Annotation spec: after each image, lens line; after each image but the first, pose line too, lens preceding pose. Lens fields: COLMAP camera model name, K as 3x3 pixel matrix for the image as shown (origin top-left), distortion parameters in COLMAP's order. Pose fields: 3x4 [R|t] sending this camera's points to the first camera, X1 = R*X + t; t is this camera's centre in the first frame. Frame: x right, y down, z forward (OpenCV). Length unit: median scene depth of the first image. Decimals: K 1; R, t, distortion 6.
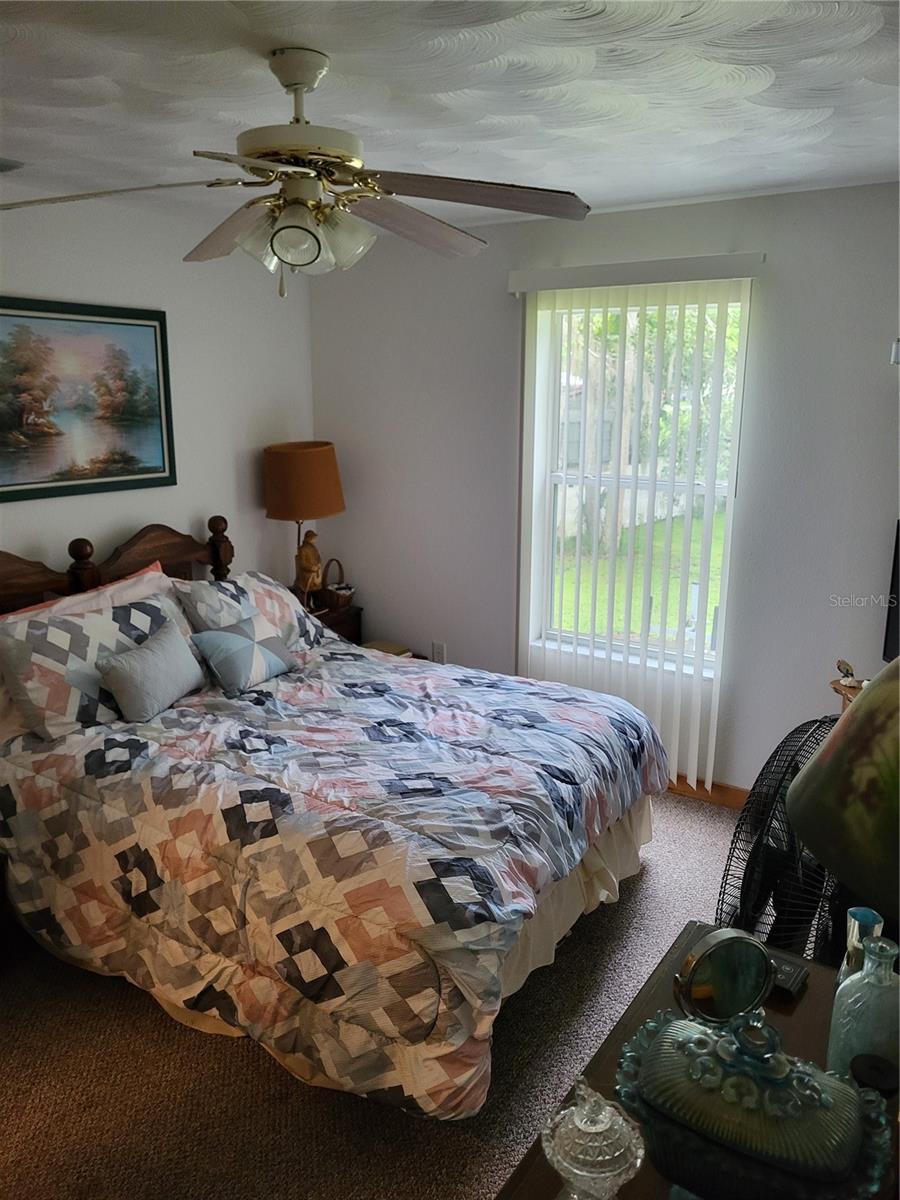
lens RADIAL K [[903.5, 0, 452.3], [0, 903.5, 591.8], [0, 0, 1]] dist [0.034215, -0.000935]
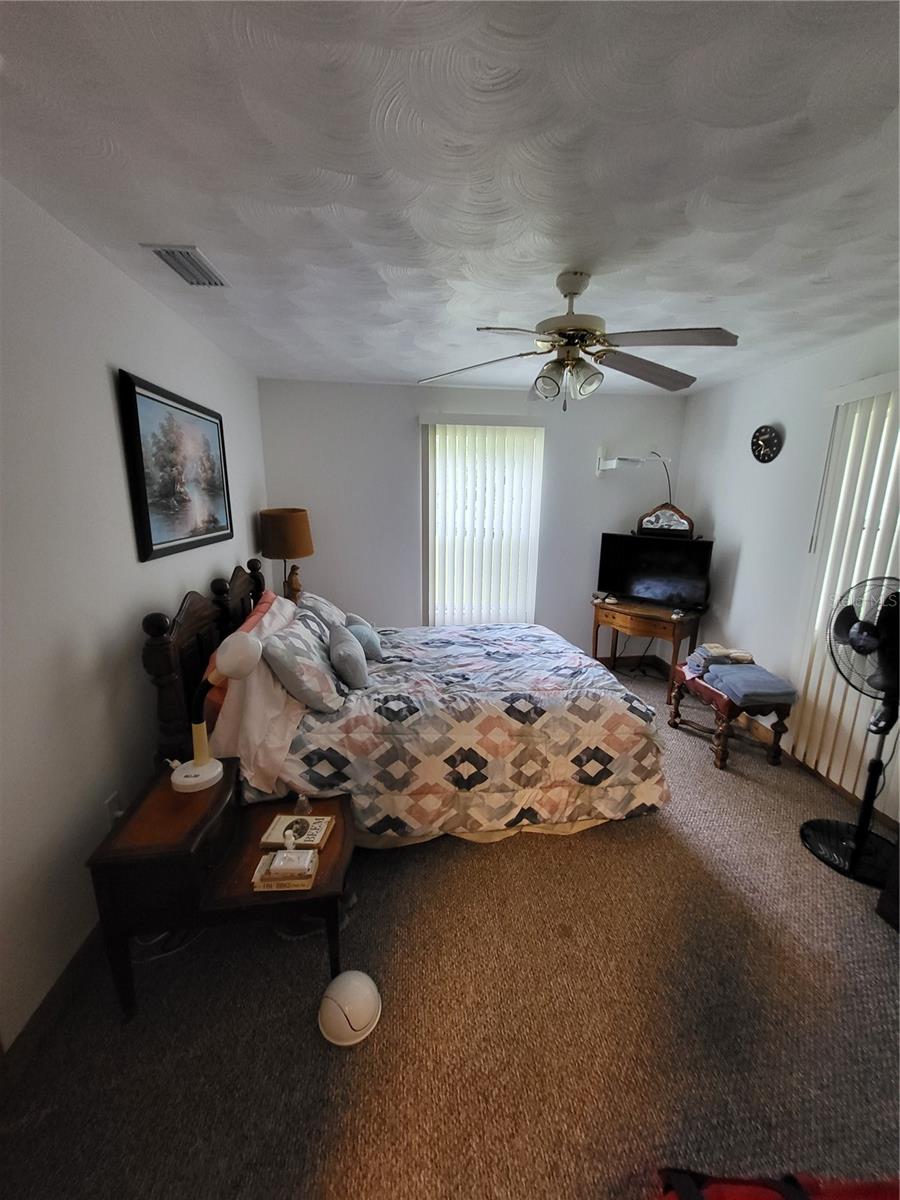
lens RADIAL K [[468.7, 0, 451.8], [0, 468.7, 609.2], [0, 0, 1]] dist [0.002074, -0.000595]
pose [[0.770993, -0.147218, 0.619593, -0.779086], [0.131136, 0.988764, 0.071754, -0.025123], [-0.623195, 0.025929, 0.781636, 0.329849]]
